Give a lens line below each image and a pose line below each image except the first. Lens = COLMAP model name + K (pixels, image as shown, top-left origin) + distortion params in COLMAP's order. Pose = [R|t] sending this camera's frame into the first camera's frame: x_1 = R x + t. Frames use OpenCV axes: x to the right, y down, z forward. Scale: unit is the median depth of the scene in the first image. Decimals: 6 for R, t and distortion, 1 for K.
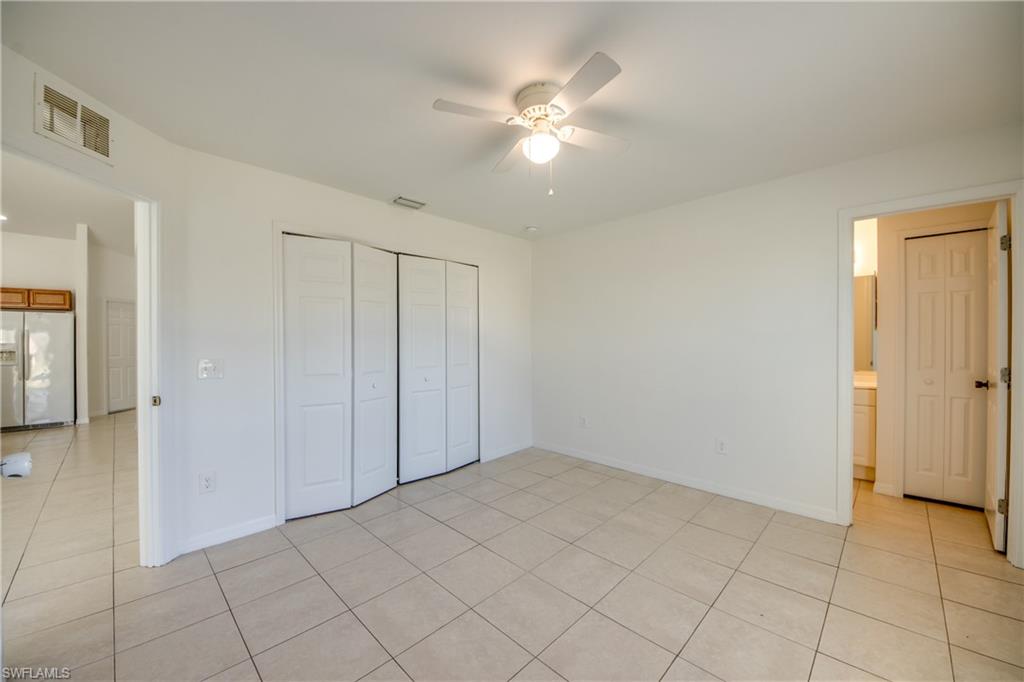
lens RADIAL K [[394.3, 0, 512.7], [0, 394.3, 341.4], [0, 0, 1]] dist [0.007661, -0.007474]
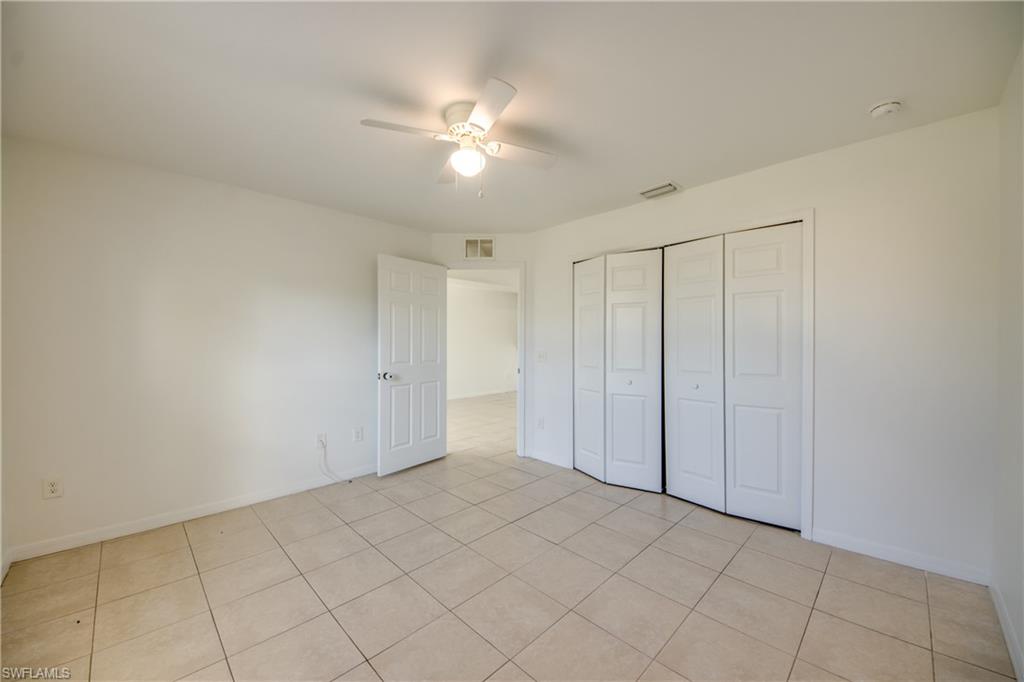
lens RADIAL K [[394.3, 0, 513.8], [0, 394.3, 343.7], [0, 0, 1]] dist [0.007661, -0.007474]
pose [[-0.046749, 0.014344, -0.998804, 0.761161], [-0.001069, 0.999896, 0.014410, -0.007420], [0.998906, 0.001741, -0.046729, 0.783989]]
